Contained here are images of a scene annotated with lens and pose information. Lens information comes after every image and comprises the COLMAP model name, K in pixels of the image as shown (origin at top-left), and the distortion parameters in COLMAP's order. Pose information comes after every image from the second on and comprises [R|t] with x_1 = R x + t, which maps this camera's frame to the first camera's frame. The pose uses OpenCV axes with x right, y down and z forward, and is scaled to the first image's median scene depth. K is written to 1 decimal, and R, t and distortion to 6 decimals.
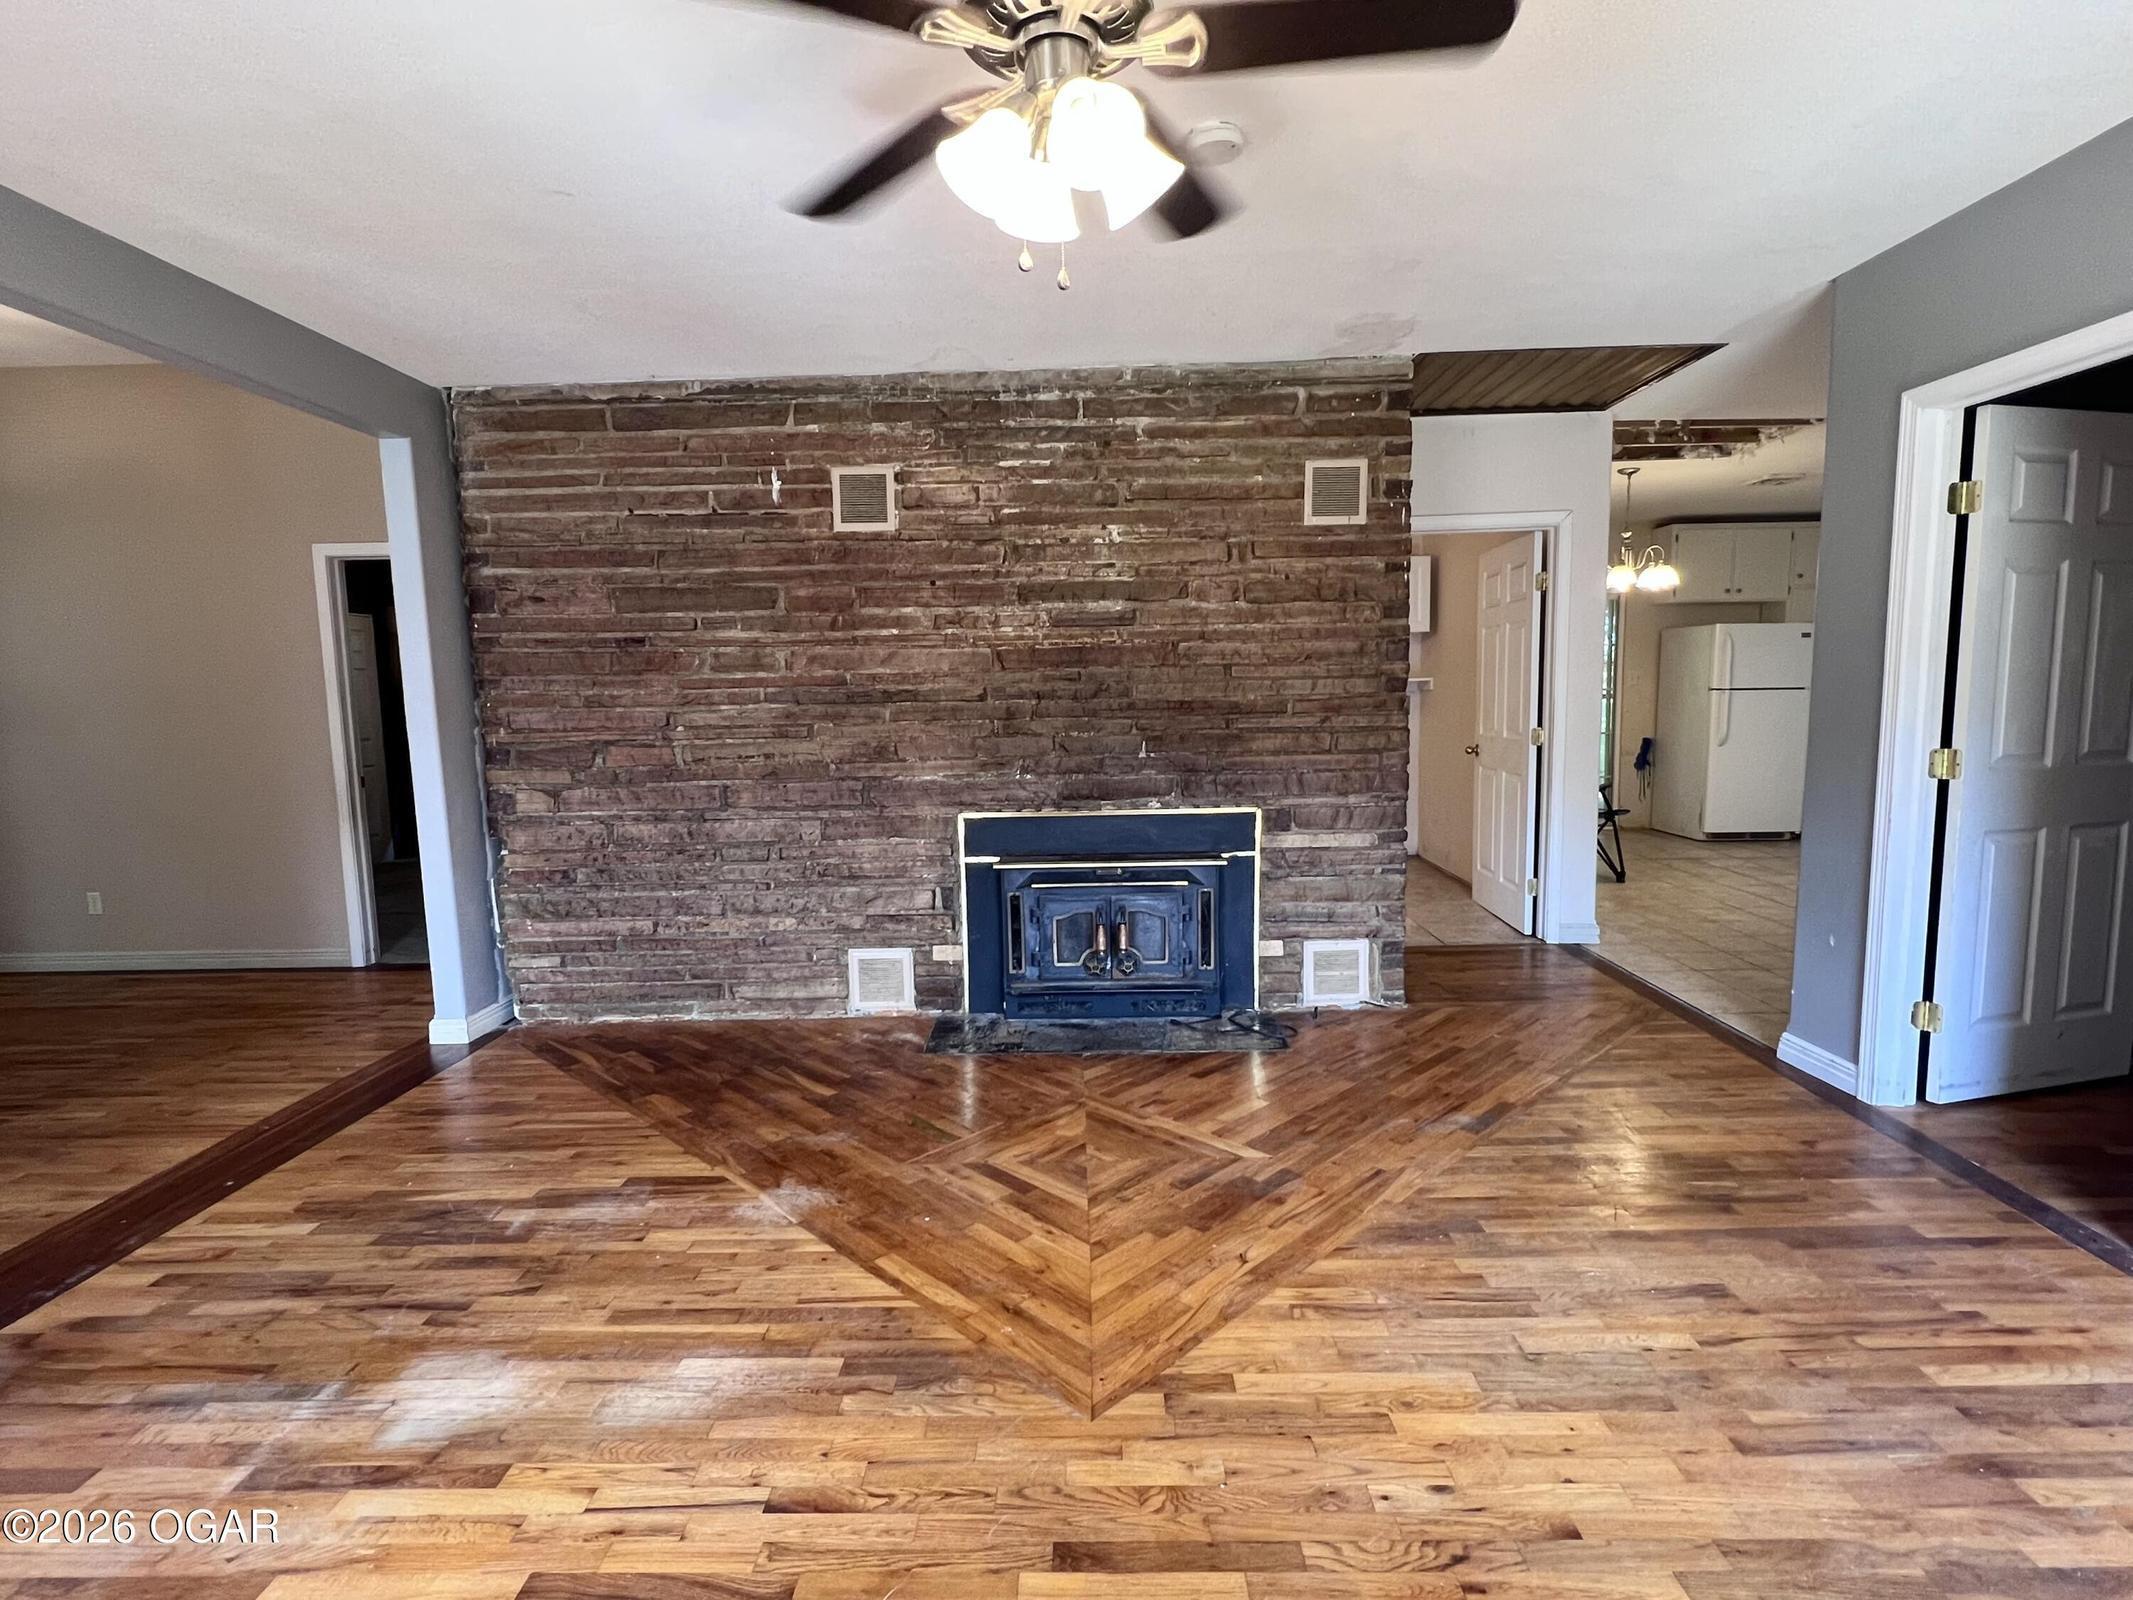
lens RADIAL K [[1044.7, 0, 1069.0], [0, 1044.7, 805.7], [0, 0, 1]] dist [-0.000522, -0.000404]
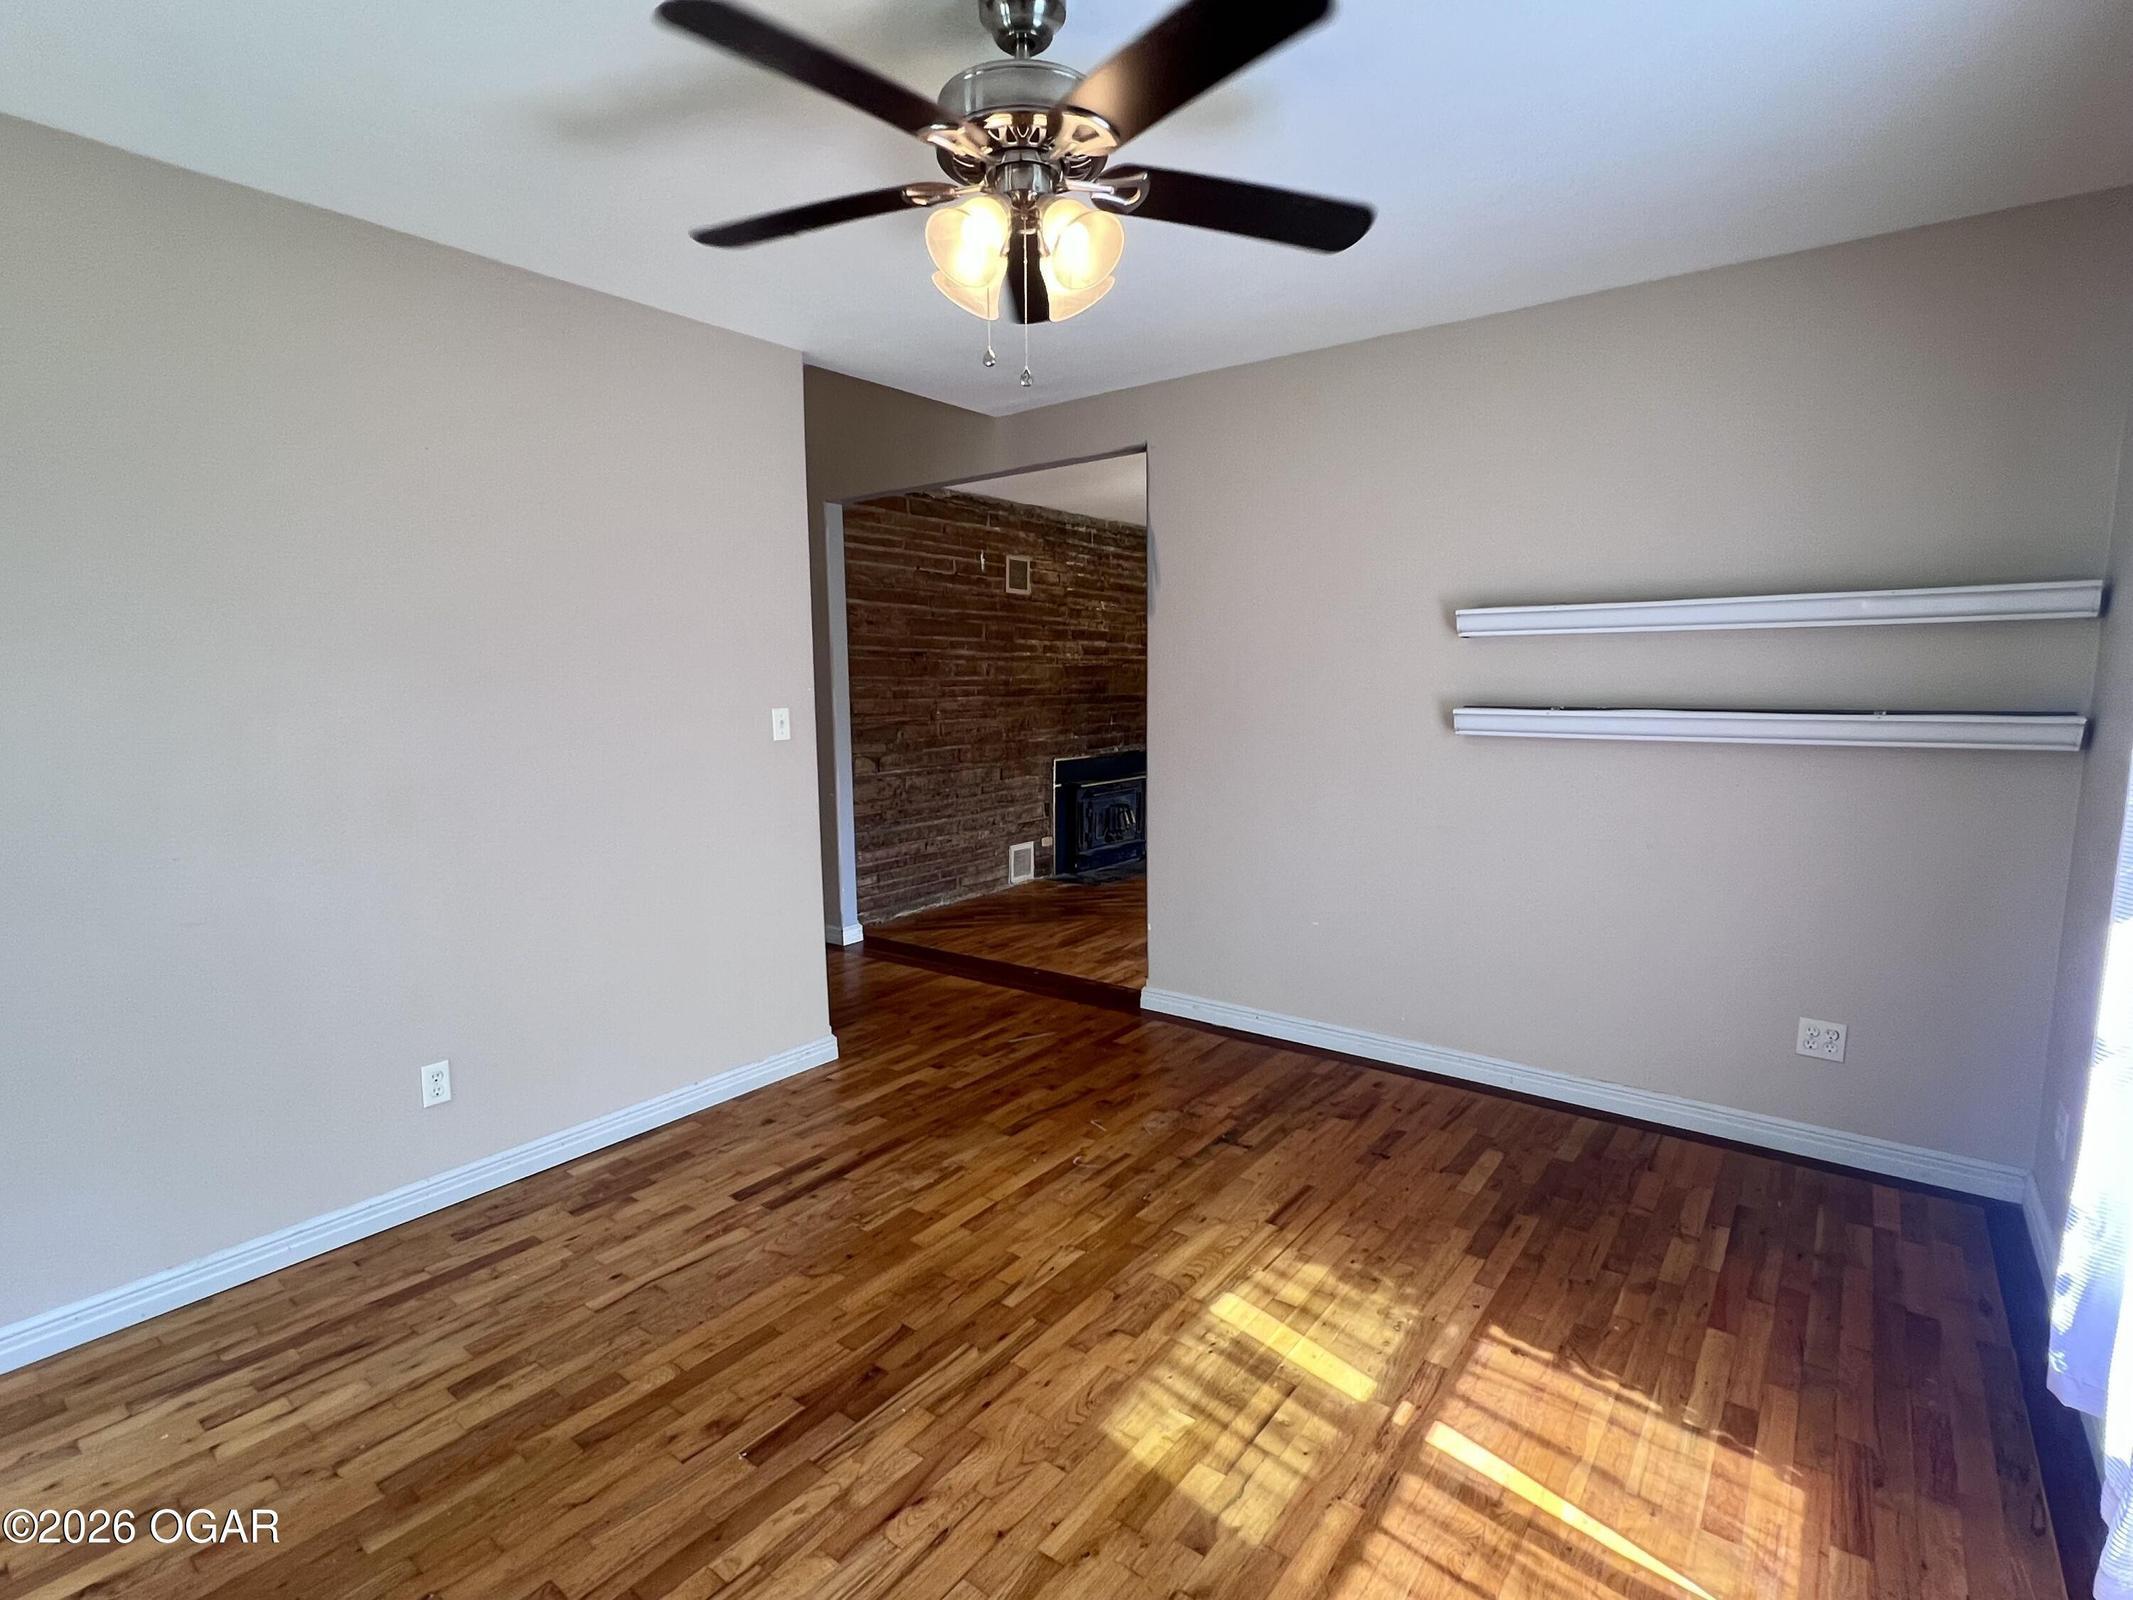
lens RADIAL K [[1044.7, 0, 1074.5], [0, 1044.7, 802.1], [0, 0, 1]] dist [-0.000522, -0.000404]
pose [[0.586567, -0.080495, 0.805891, -1.537463], [0.087395, 0.995529, 0.035827, 0.019770], [-0.805172, 0.049416, 0.590979, -0.054933]]
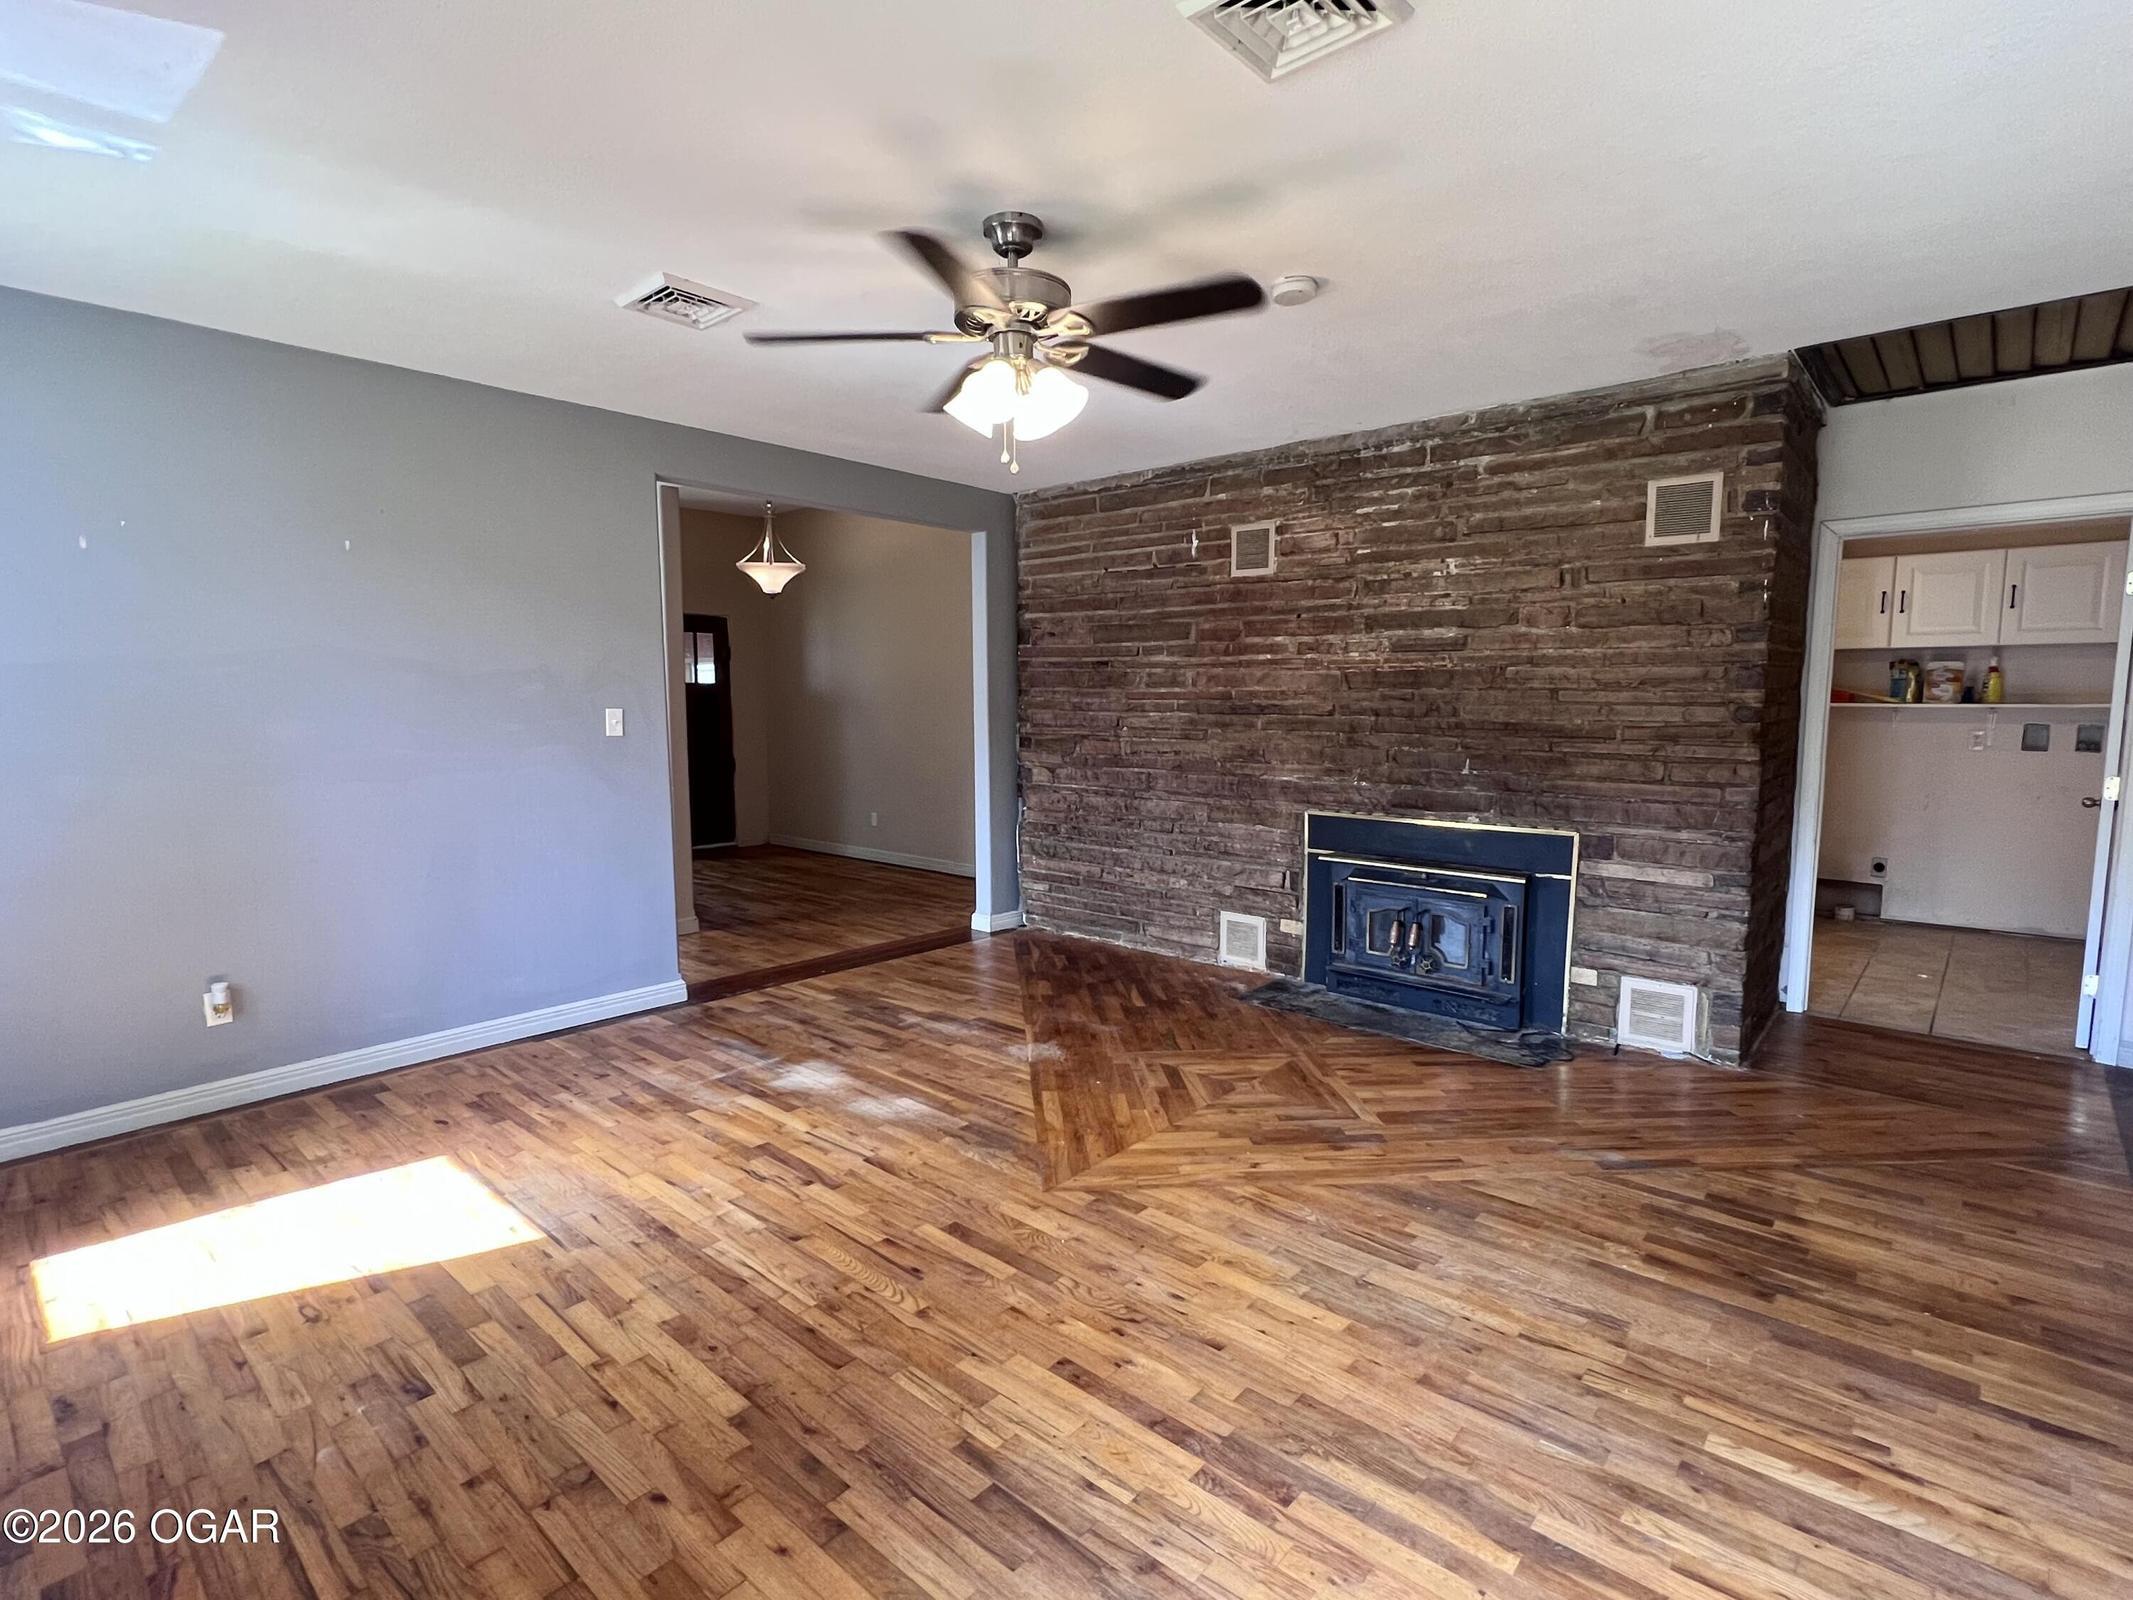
lens RADIAL K [[1044.7, 0, 1072.1], [0, 1044.7, 807.8], [0, 0, 1]] dist [-0.000522, -0.000404]
pose [[0.761817, 0.092224, -0.641194, 0.462565], [-0.090833, 0.995243, 0.035227, -0.013507], [0.641393, 0.031405, 0.766569, -0.076455]]
